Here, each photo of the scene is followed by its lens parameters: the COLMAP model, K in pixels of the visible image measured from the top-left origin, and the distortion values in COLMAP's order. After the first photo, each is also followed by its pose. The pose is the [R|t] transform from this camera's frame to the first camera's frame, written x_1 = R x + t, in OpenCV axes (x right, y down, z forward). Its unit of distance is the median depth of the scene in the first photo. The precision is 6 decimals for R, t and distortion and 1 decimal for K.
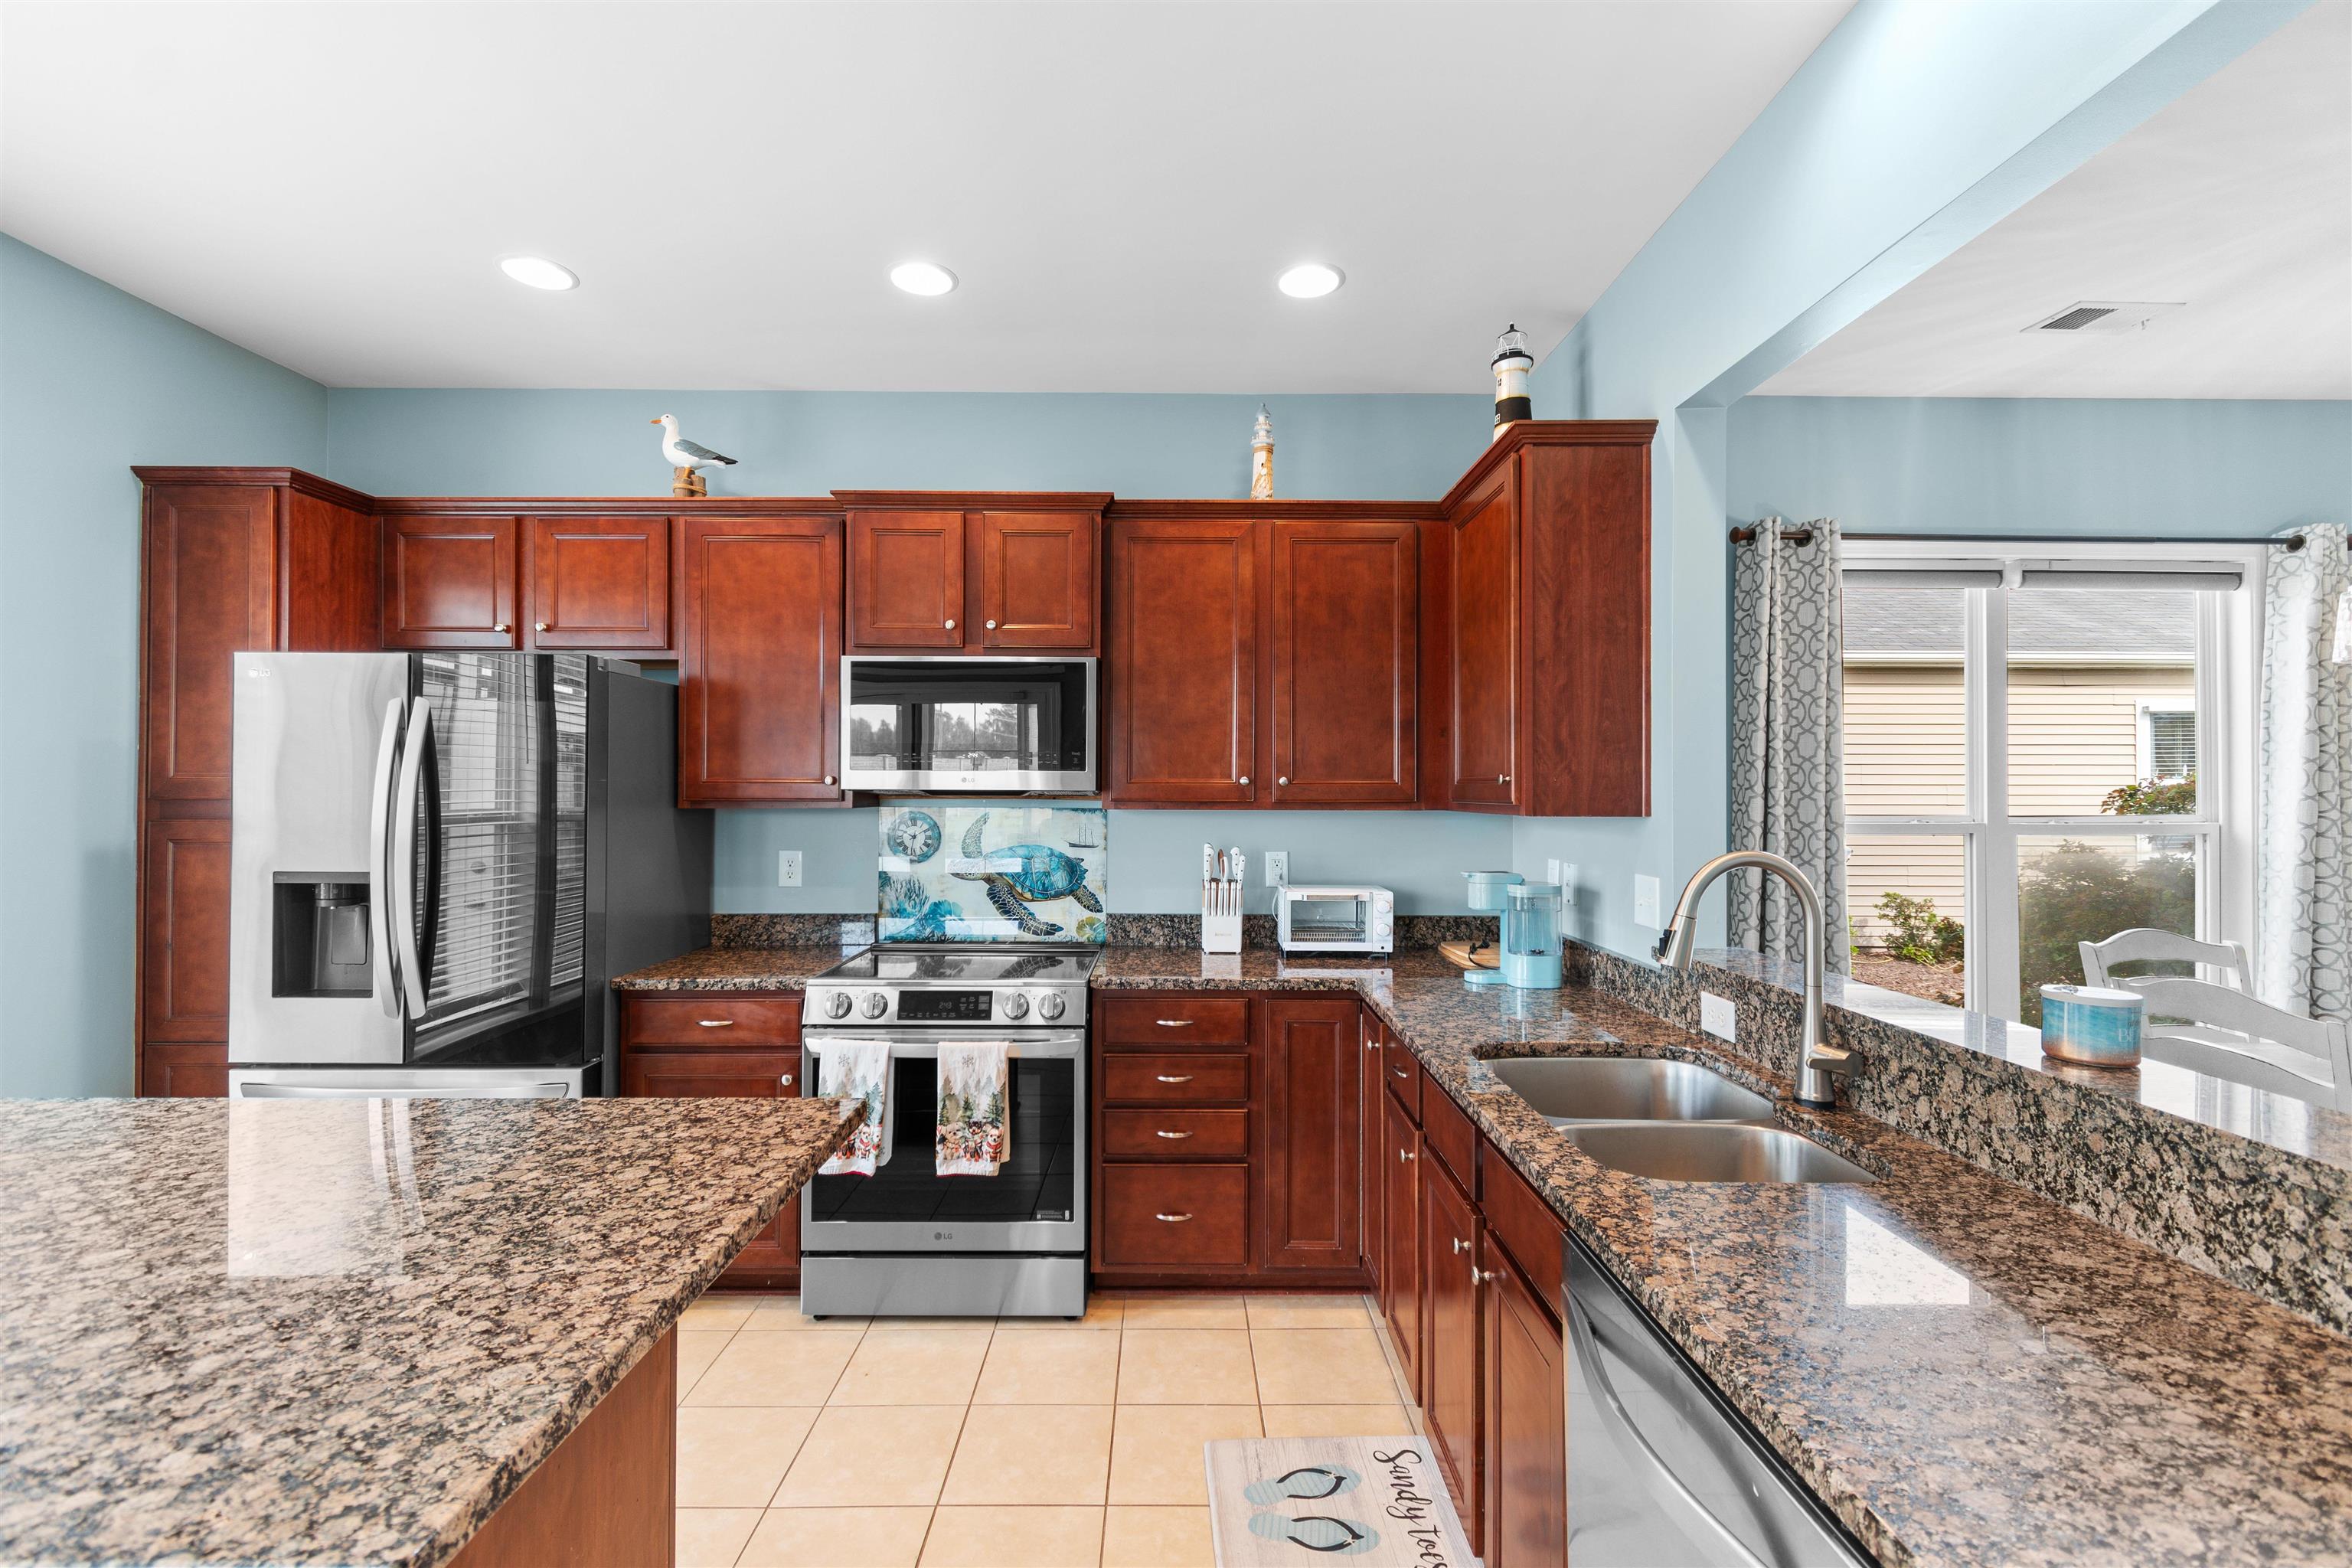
lens RADIAL K [[1032.6, 0, 1179.6], [0, 1032.6, 780.5], [0, 0, 1]] dist [0.004255, -0.000728]
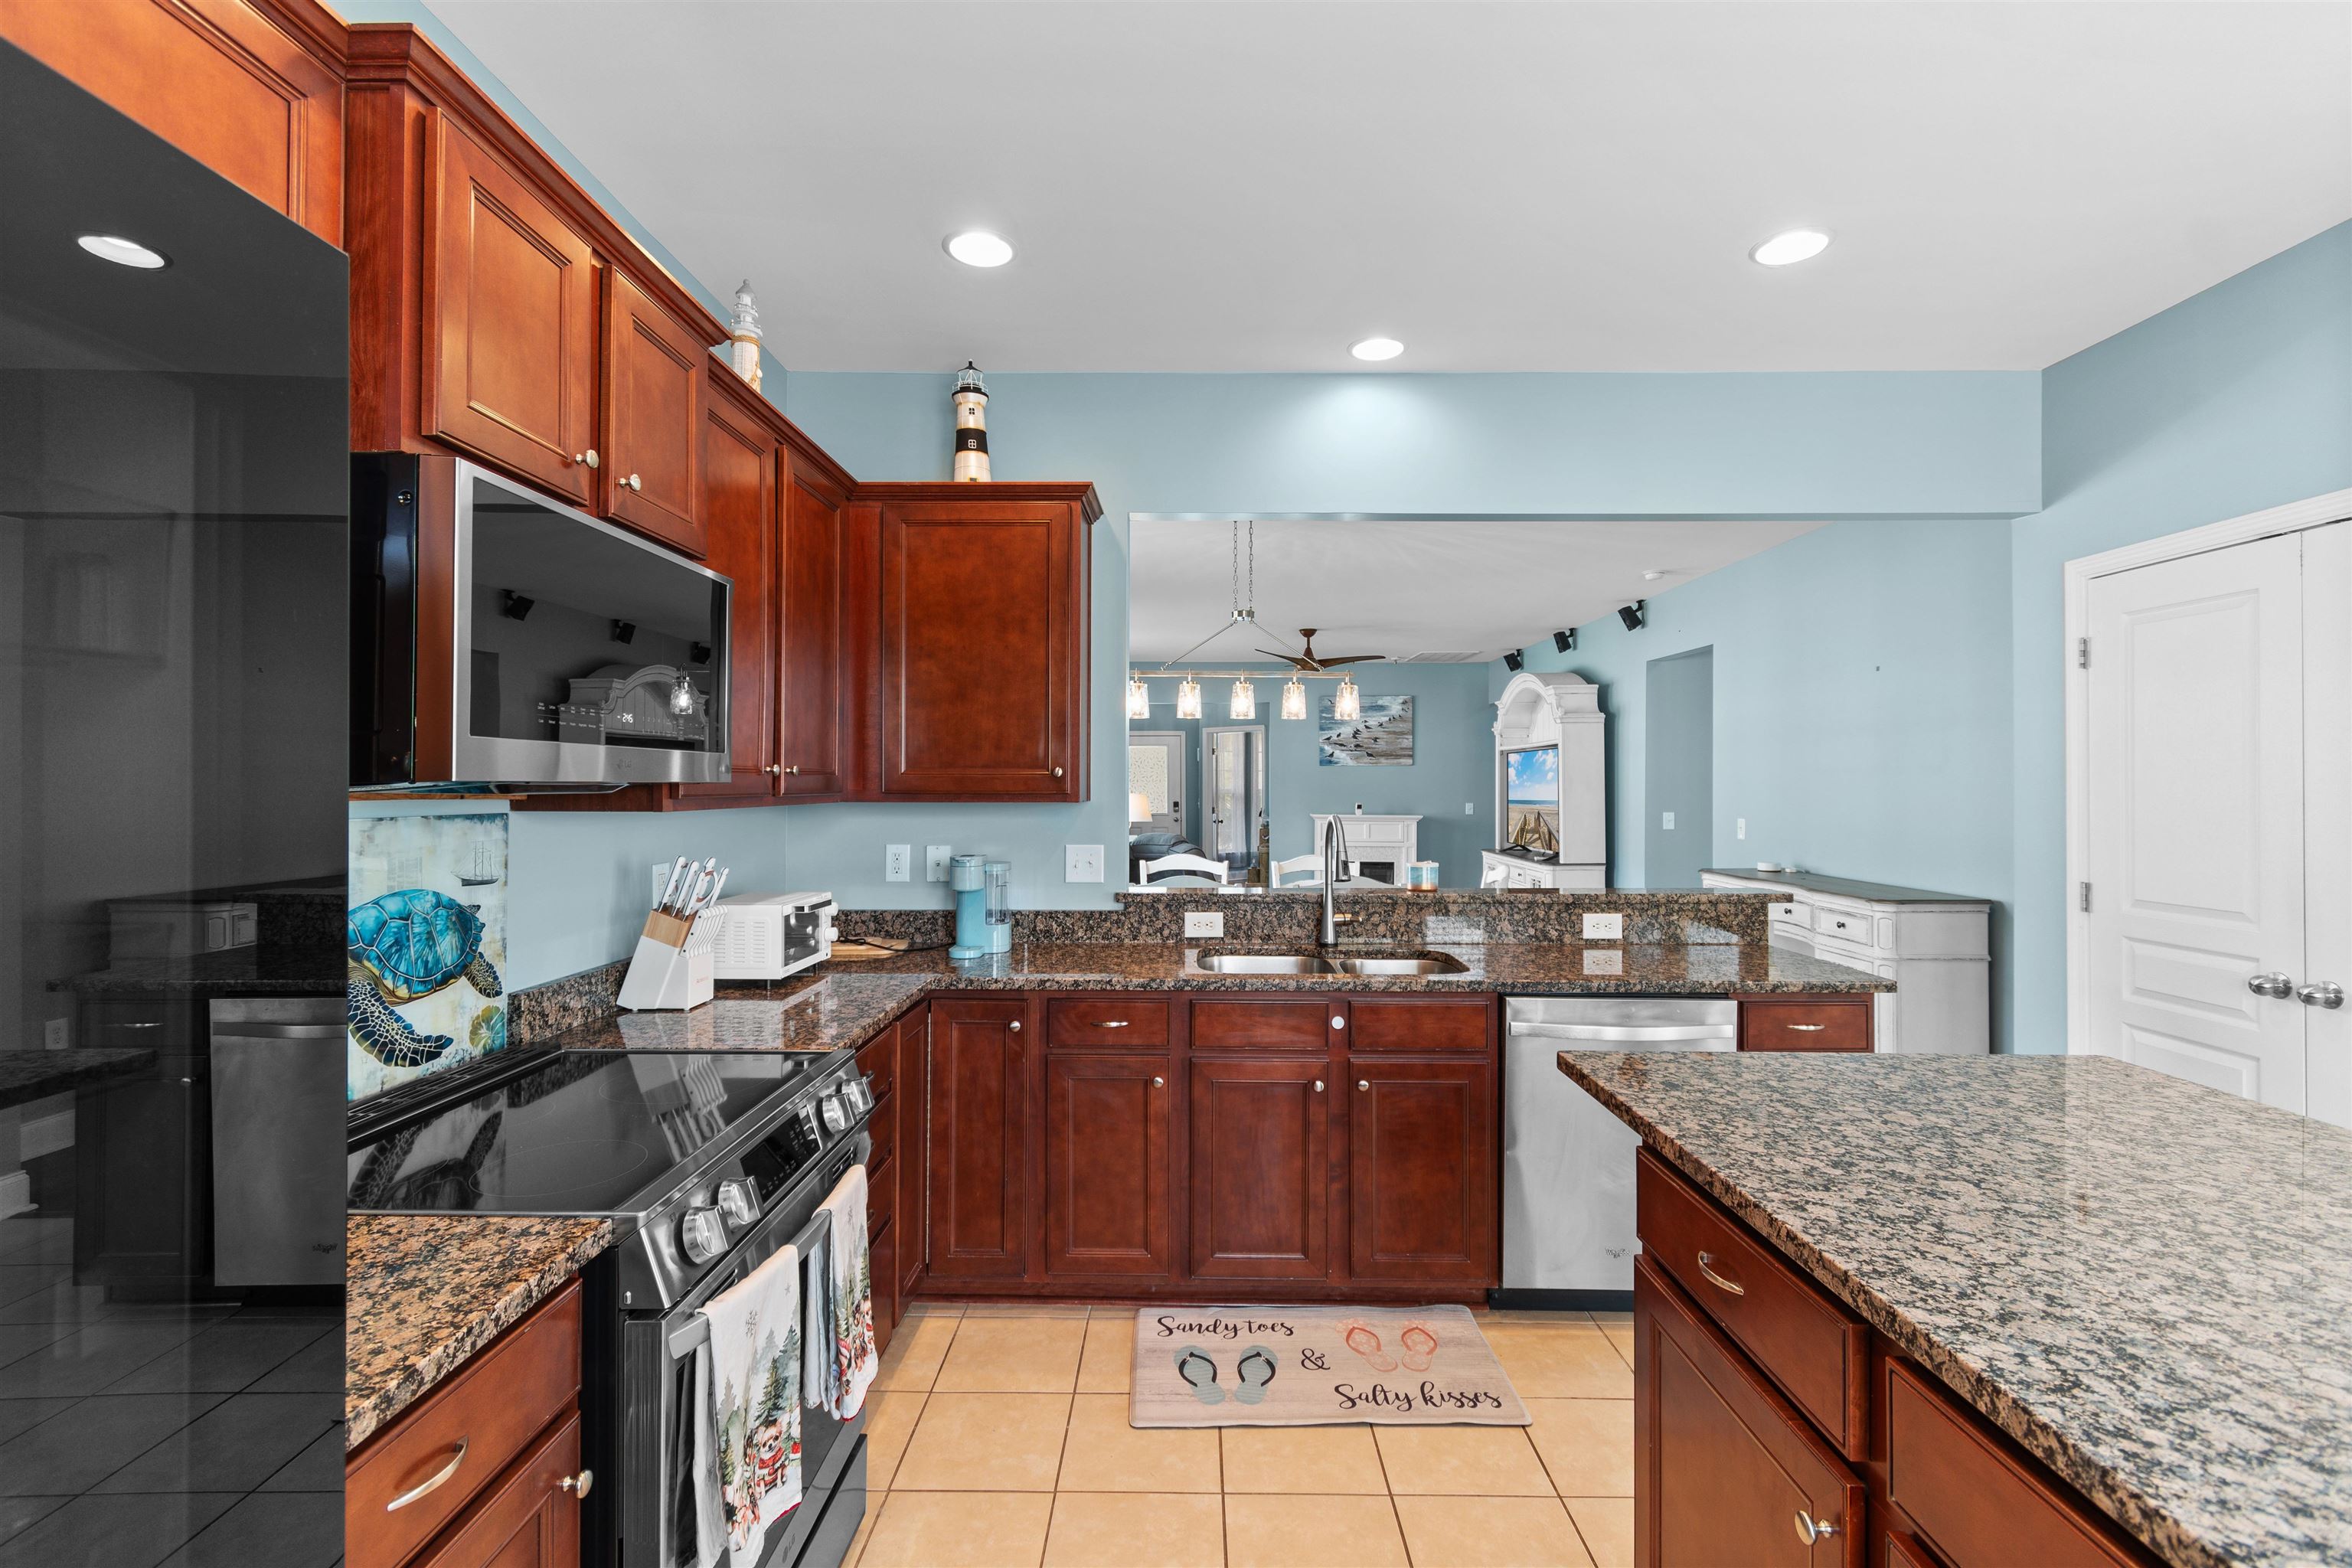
lens RADIAL K [[1032.6, 0, 1179.6], [0, 1032.6, 780.5], [0, 0, 1]] dist [0.004255, -0.000728]
pose [[0.018065, -0.001348, 0.999836, -0.706950], [-0.011435, 0.999933, 0.001554, 0.004085], [-0.999771, -0.011461, 0.018049, 0.677674]]
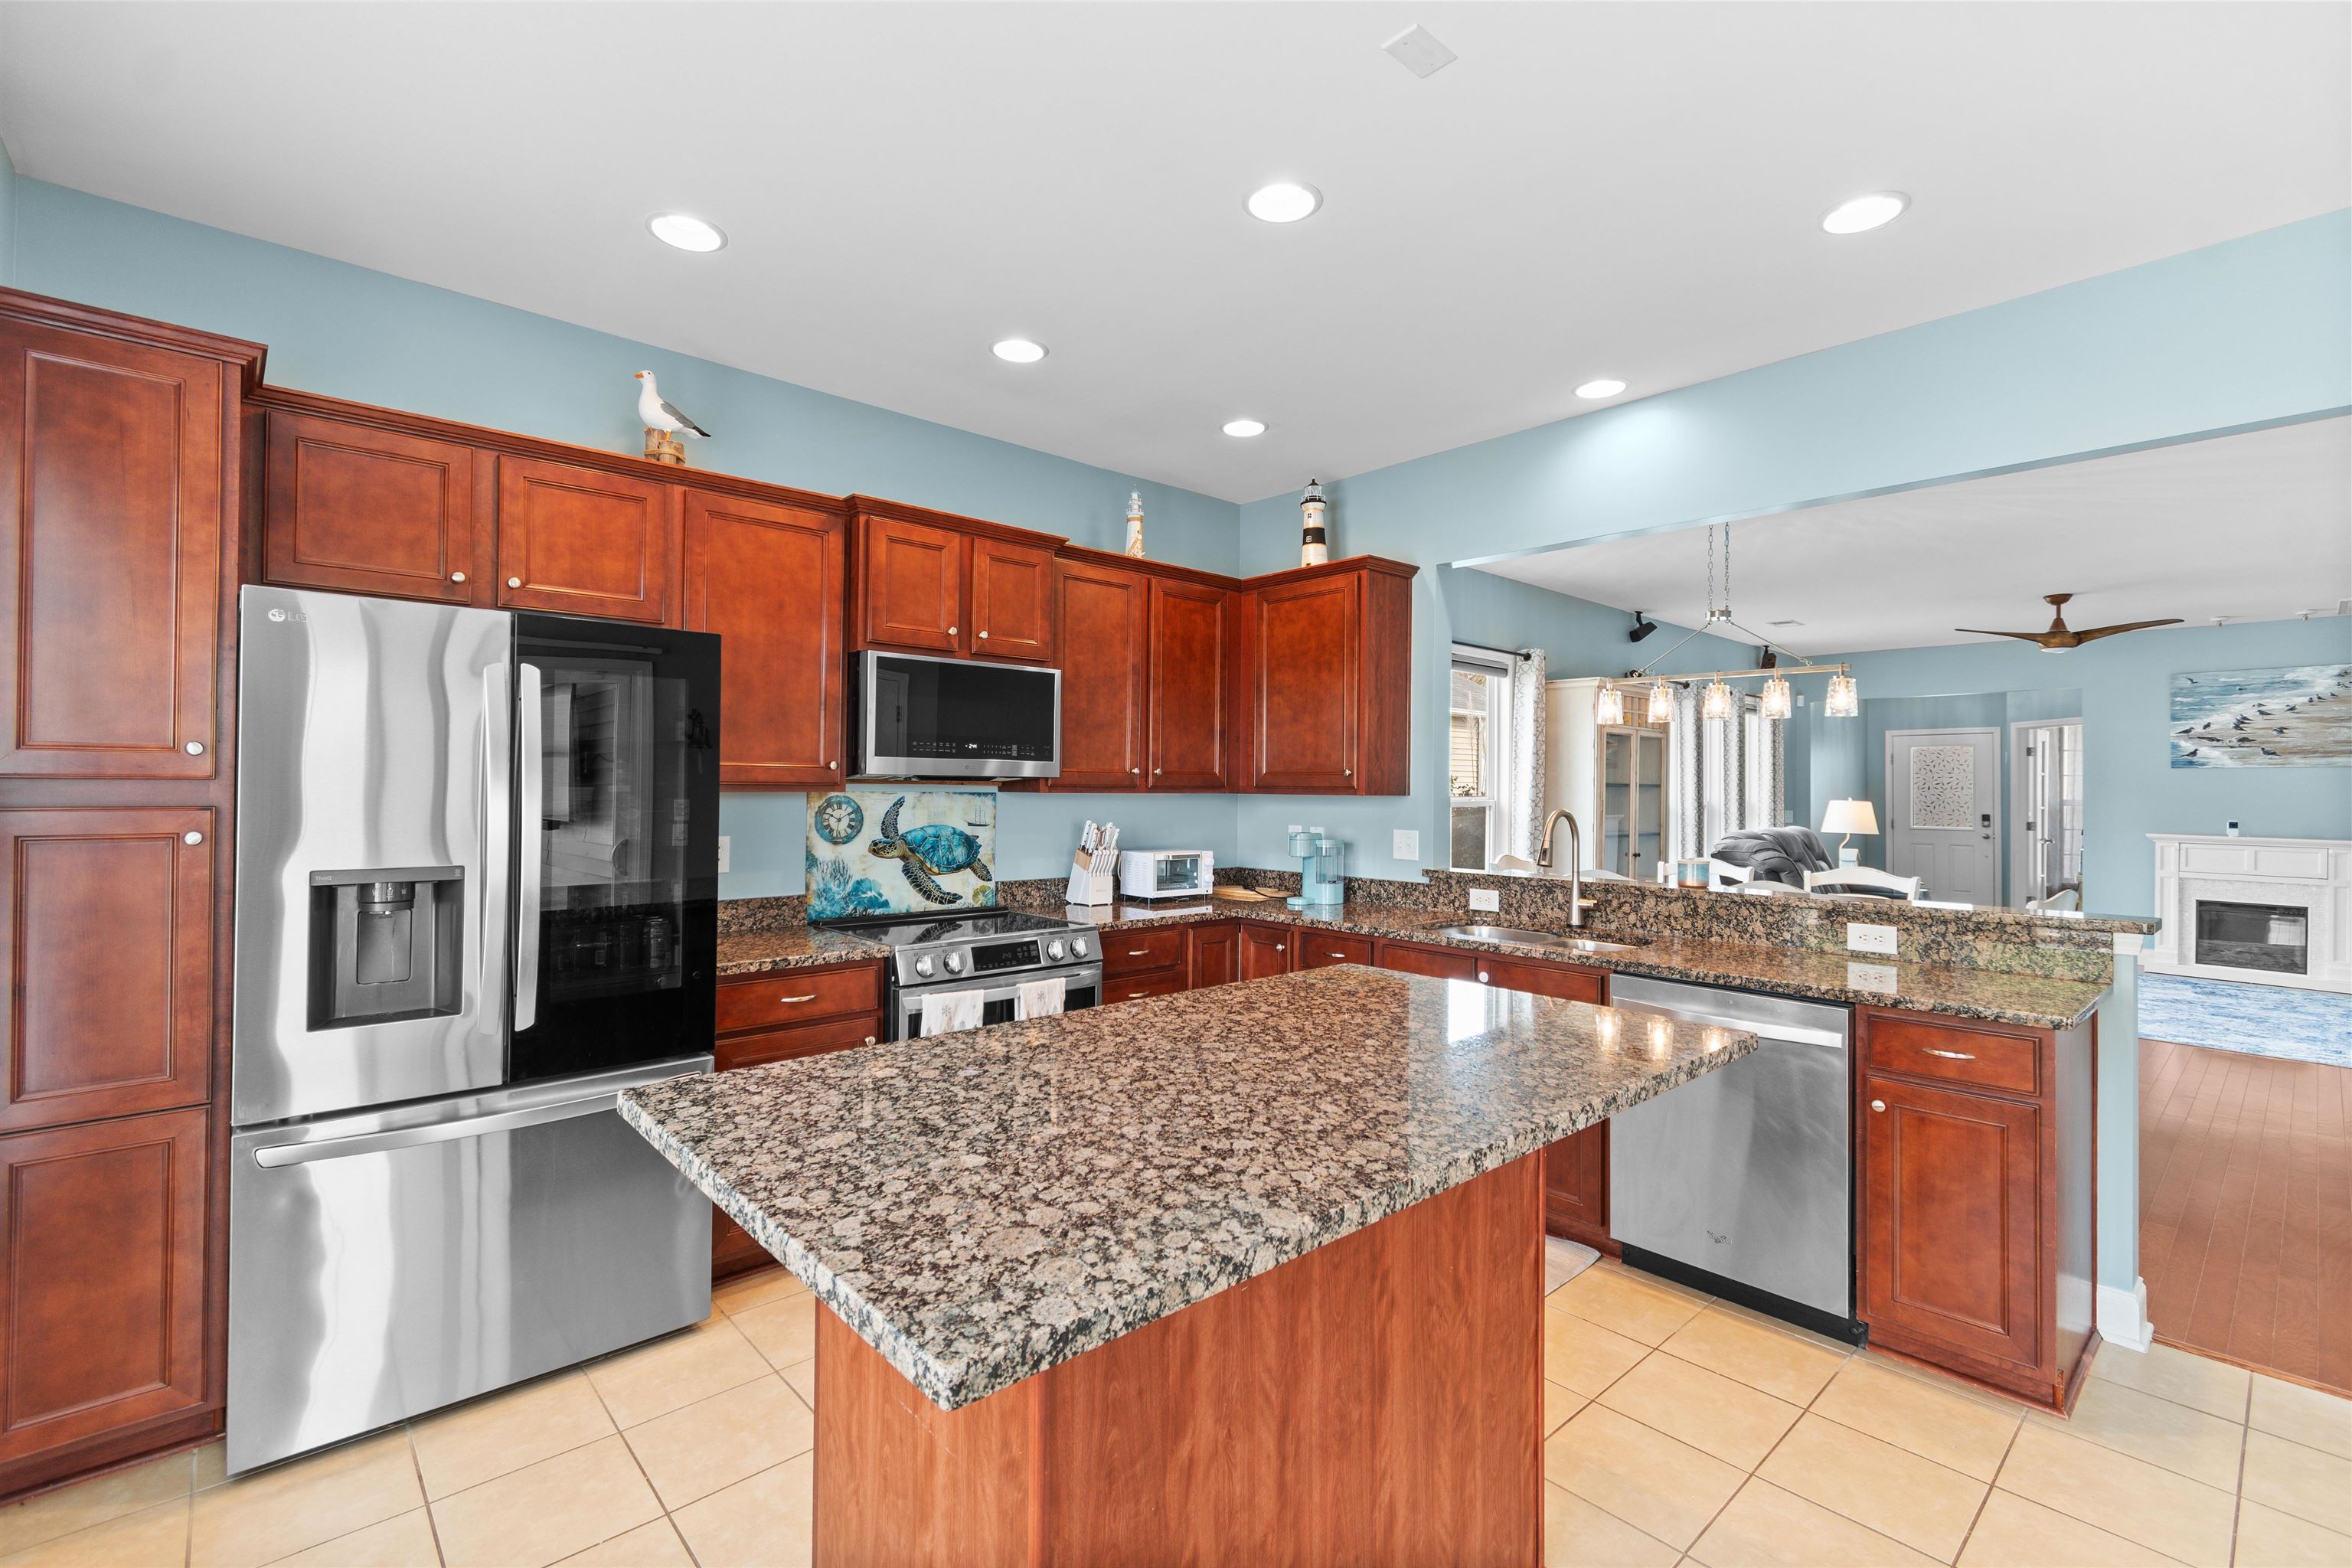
lens RADIAL K [[1032.6, 0, 1179.6], [0, 1032.6, 780.5], [0, 0, 1]] dist [0.004255, -0.000728]
pose [[0.744187, 0.006929, 0.667935, -0.774608], [-0.012959, 0.999908, 0.004066, 0.006205], [-0.667845, -0.011682, 0.744208, -0.020225]]
